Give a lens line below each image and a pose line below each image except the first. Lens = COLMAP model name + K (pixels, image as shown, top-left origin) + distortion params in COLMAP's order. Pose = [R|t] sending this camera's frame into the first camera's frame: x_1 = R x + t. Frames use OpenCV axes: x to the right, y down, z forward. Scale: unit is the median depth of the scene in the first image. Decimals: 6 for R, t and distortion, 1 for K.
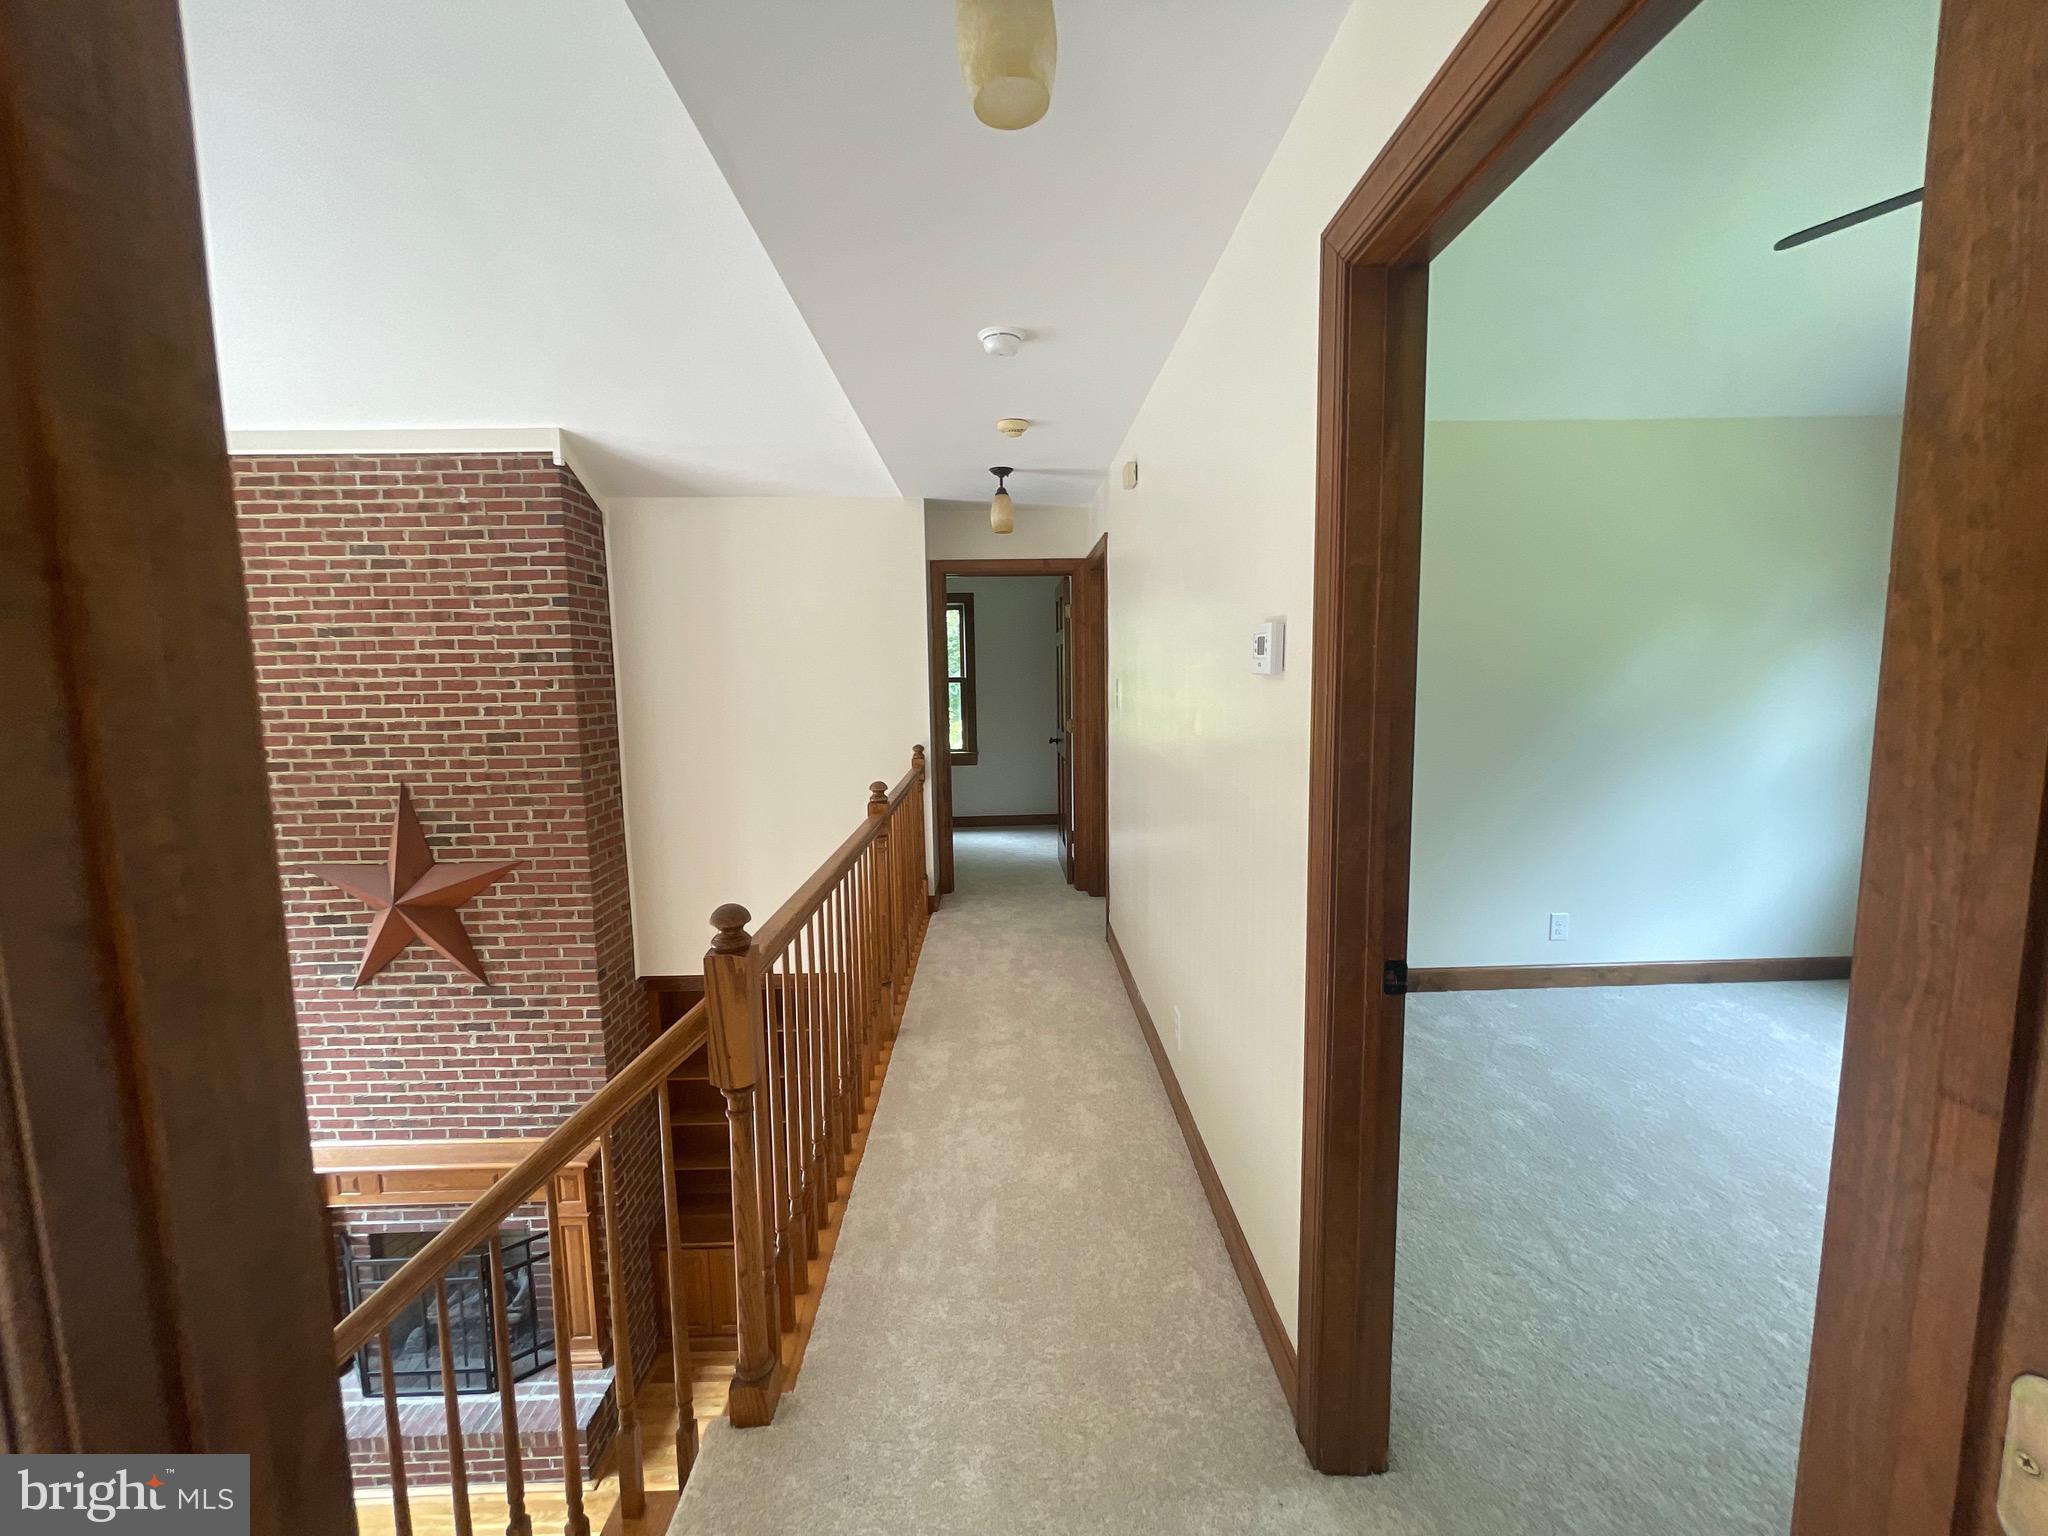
lens RADIAL K [[821.8, 0, 1027.9], [0, 821.8, 773.1], [0, 0, 1]] dist [-0.003781, -0.000681]
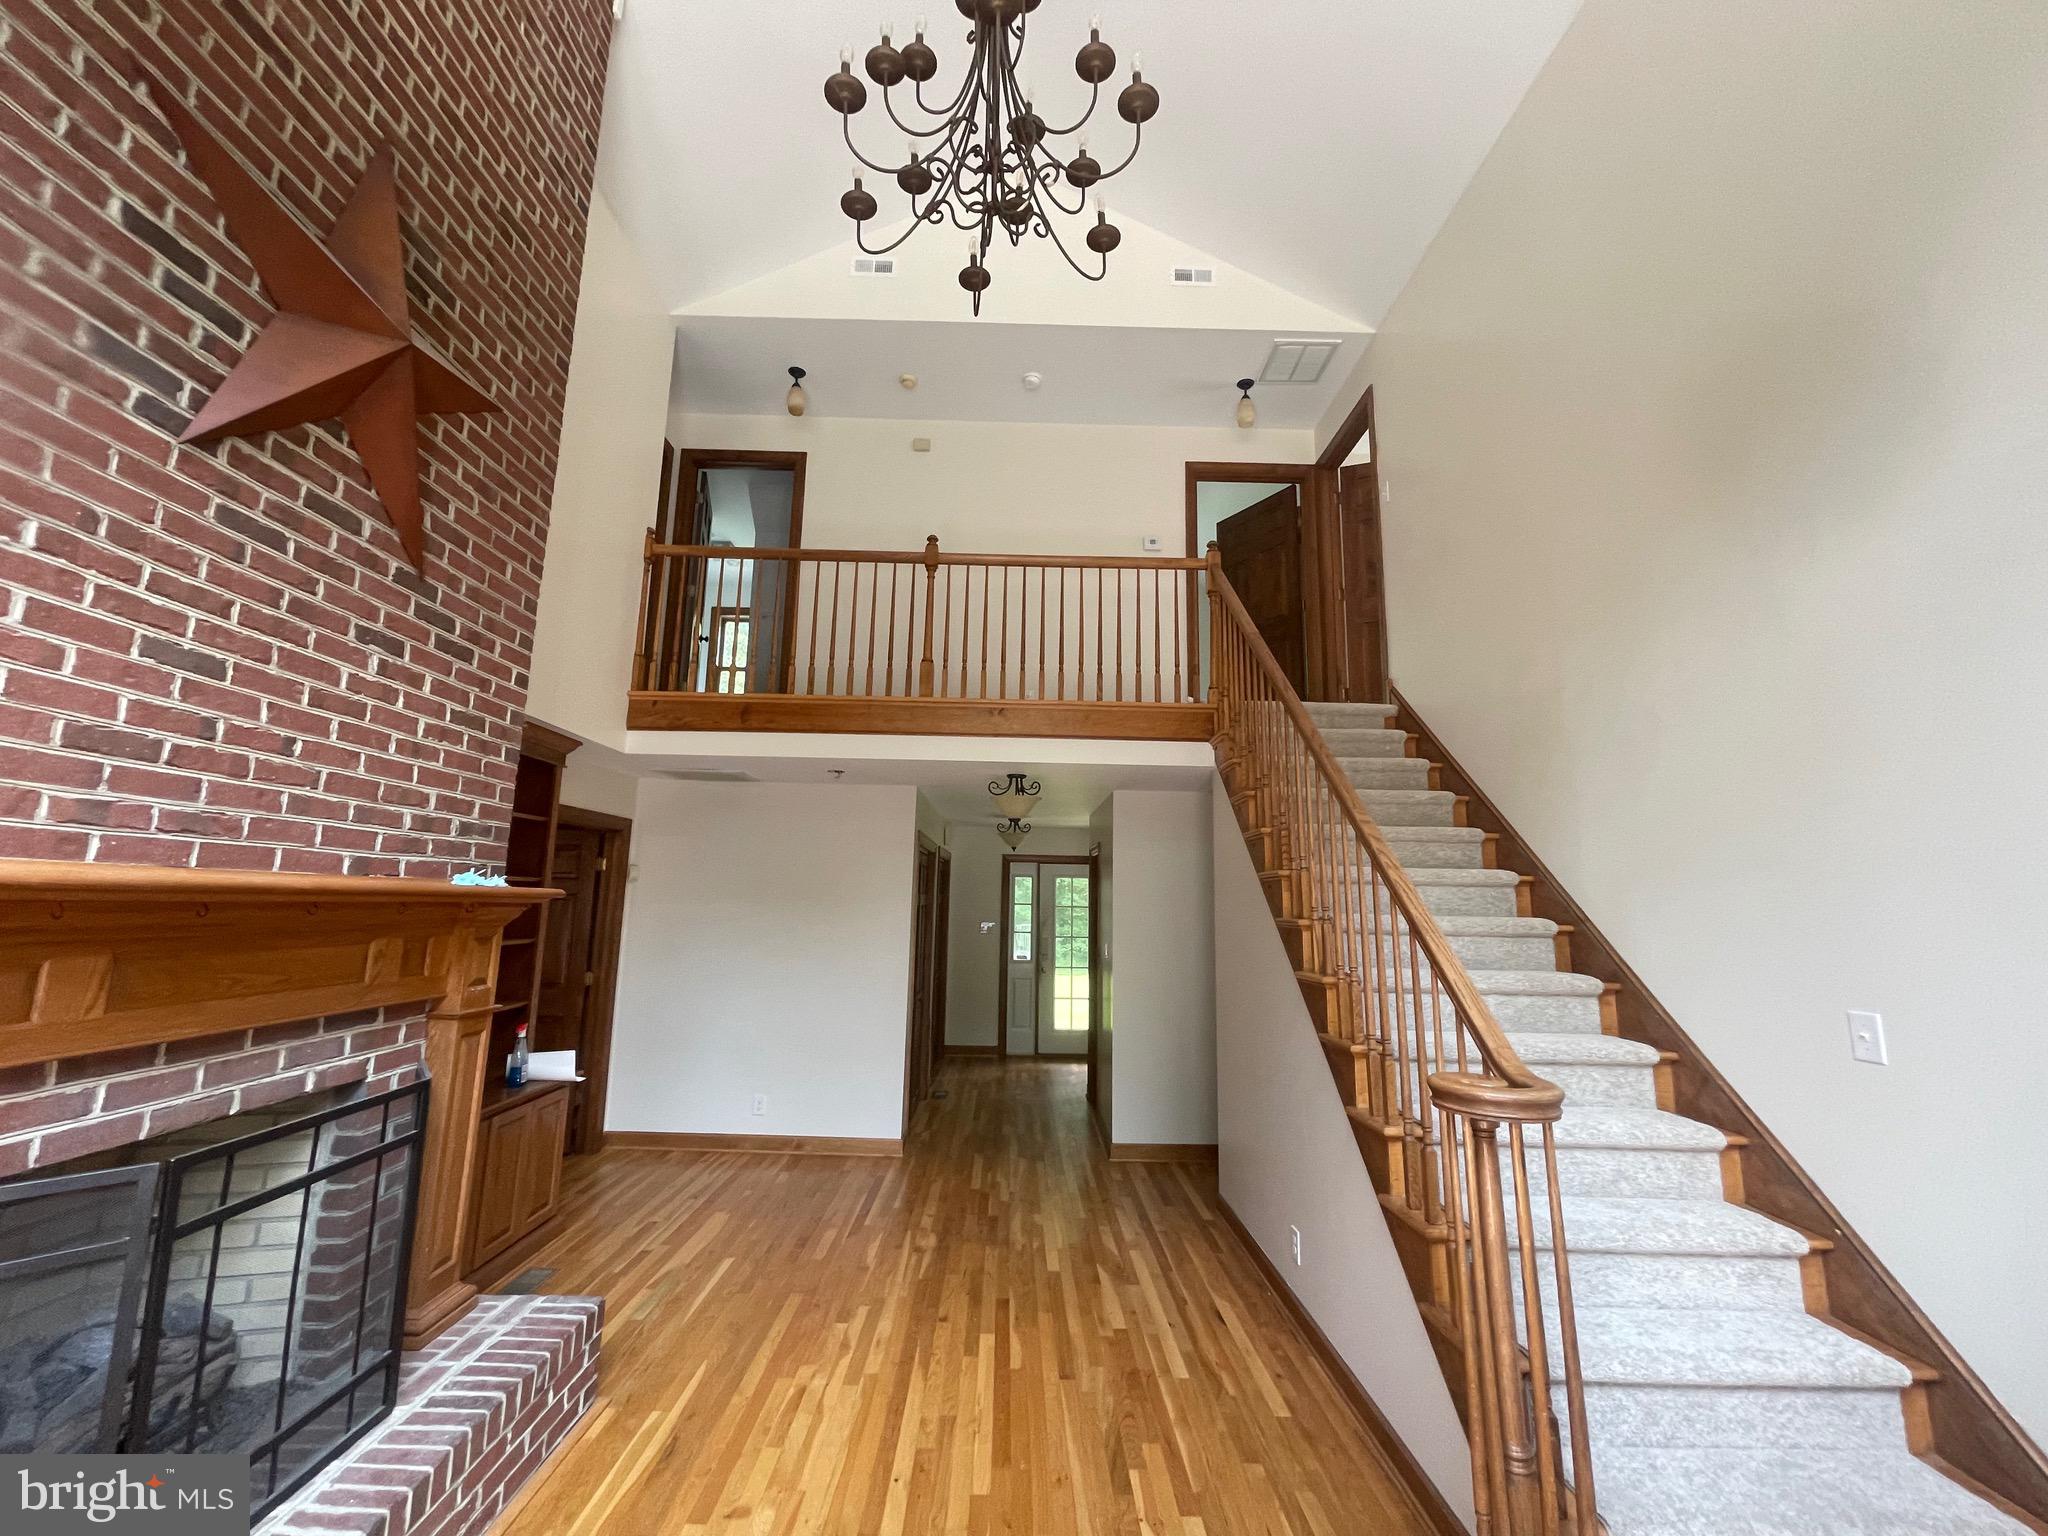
lens RADIAL K [[821.8, 0, 1018.5], [0, 821.8, 765.4], [0, 0, 1]] dist [-0.003781, -0.000681]
pose [[0.022526, 0.177741, 0.983819, -1.155106], [0.090288, 0.979686, -0.179062, 0.513356], [-0.995661, 0.092861, 0.006020, 0.613736]]
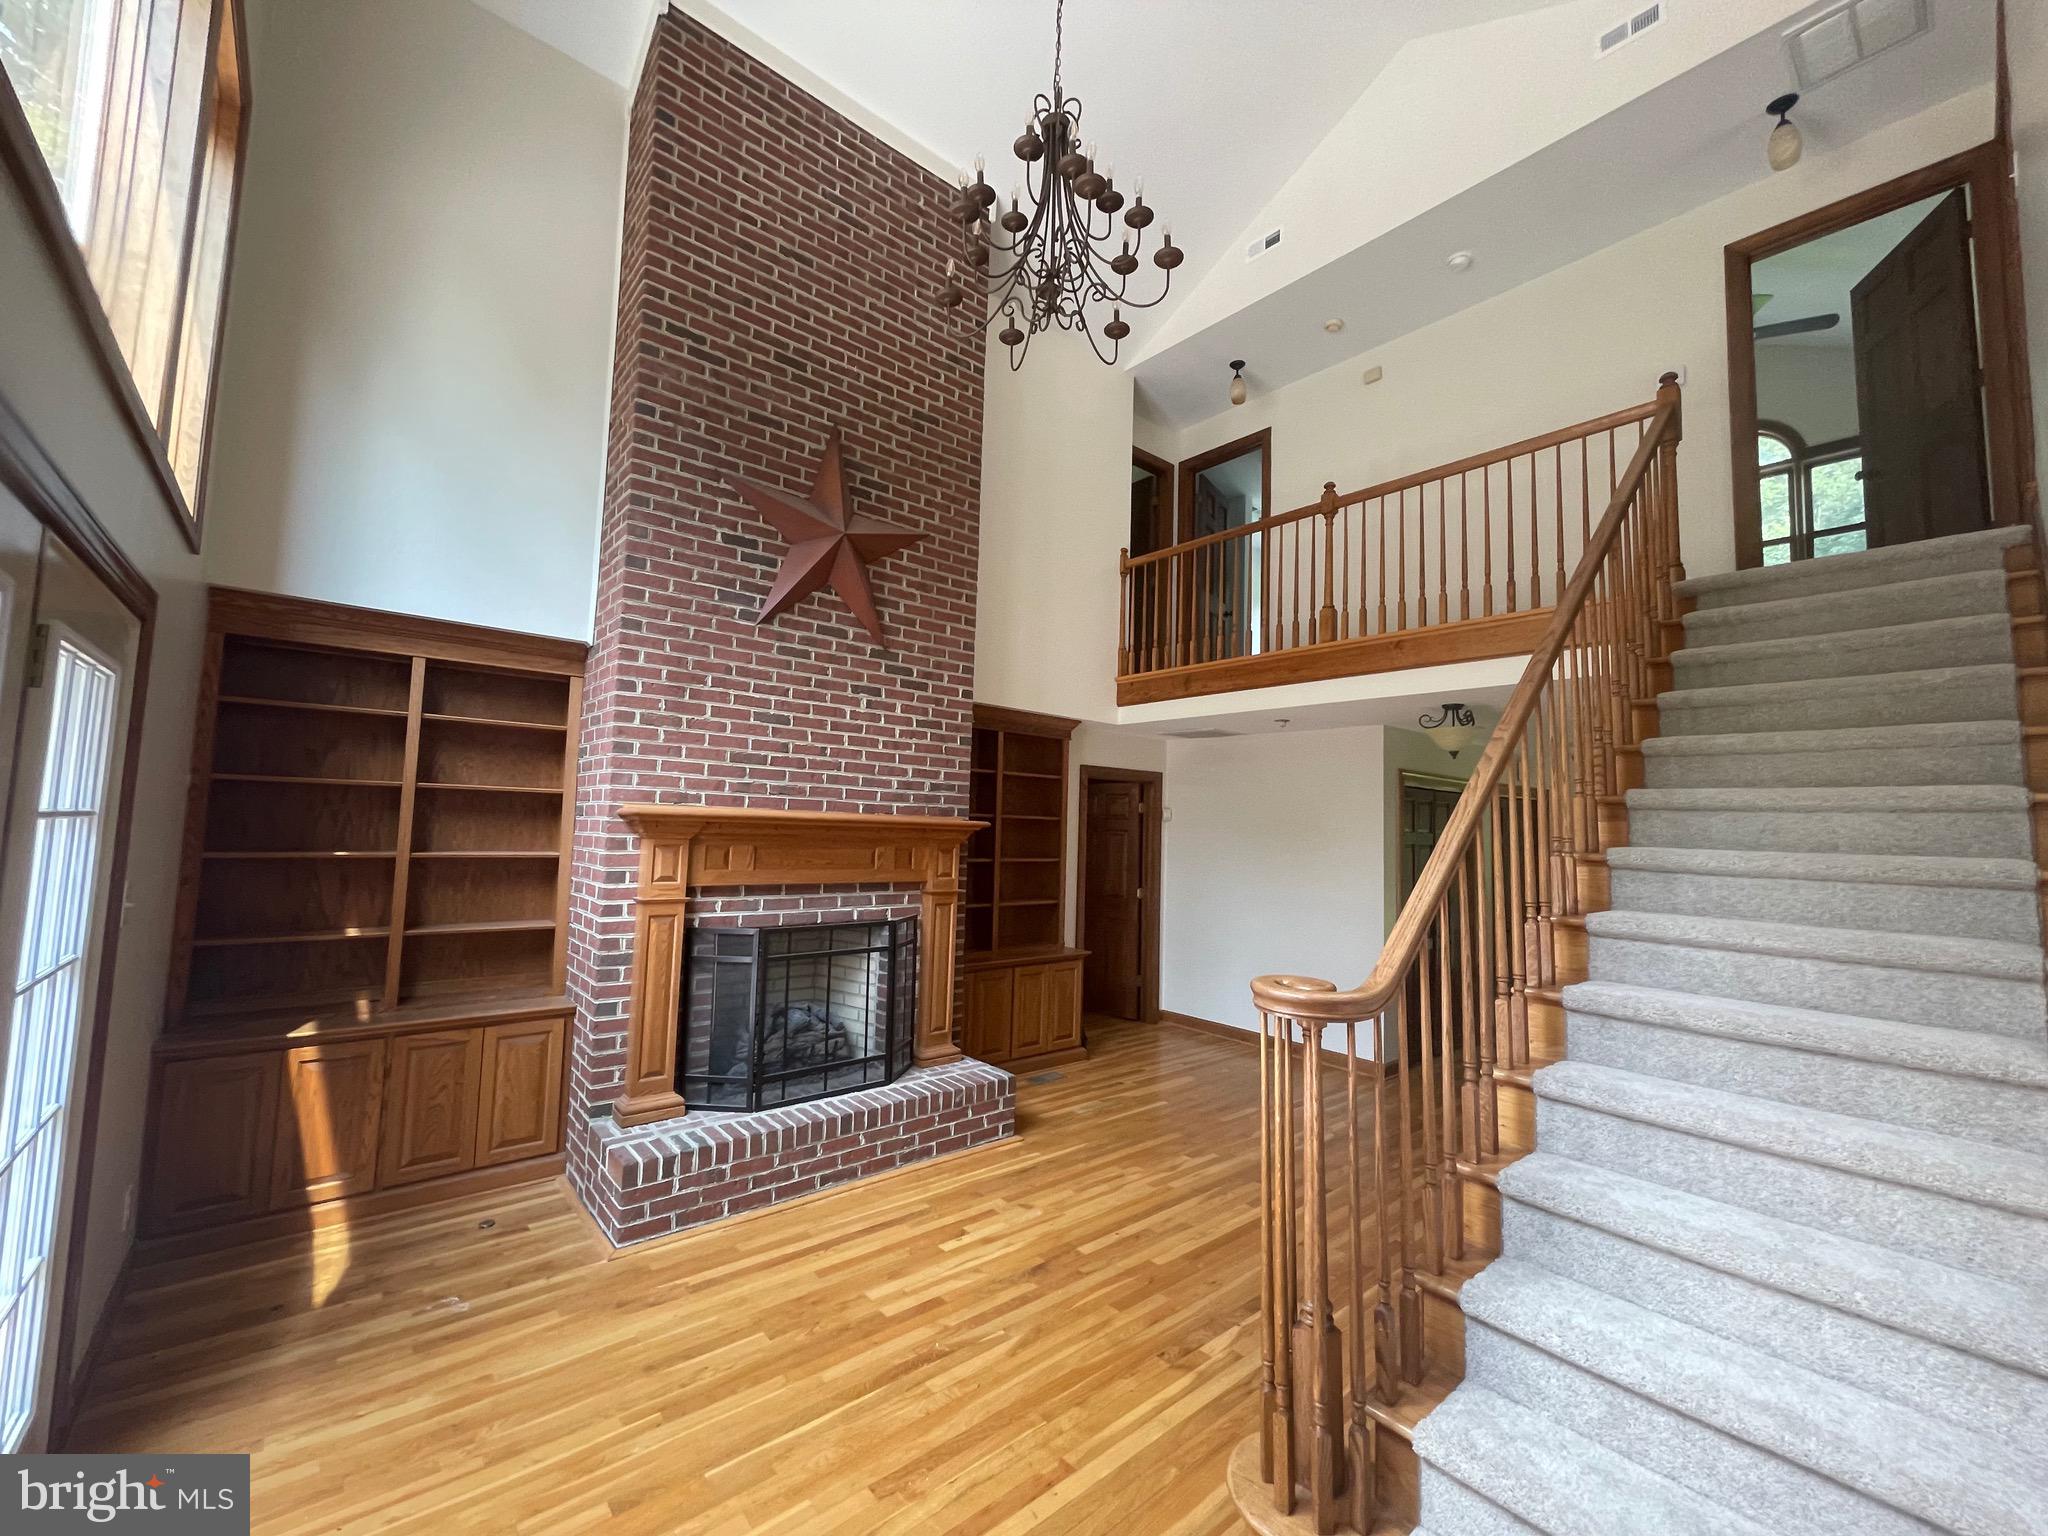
lens RADIAL K [[821.8, 0, 1019.7], [0, 821.8, 763.5], [0, 0, 1]] dist [-0.003781, -0.000681]
pose [[0.780799, 0.086893, 0.618711, -1.125203], [0.028082, 0.984400, -0.173690, 0.567577], [-0.624151, 0.152992, 0.766178, 0.167414]]
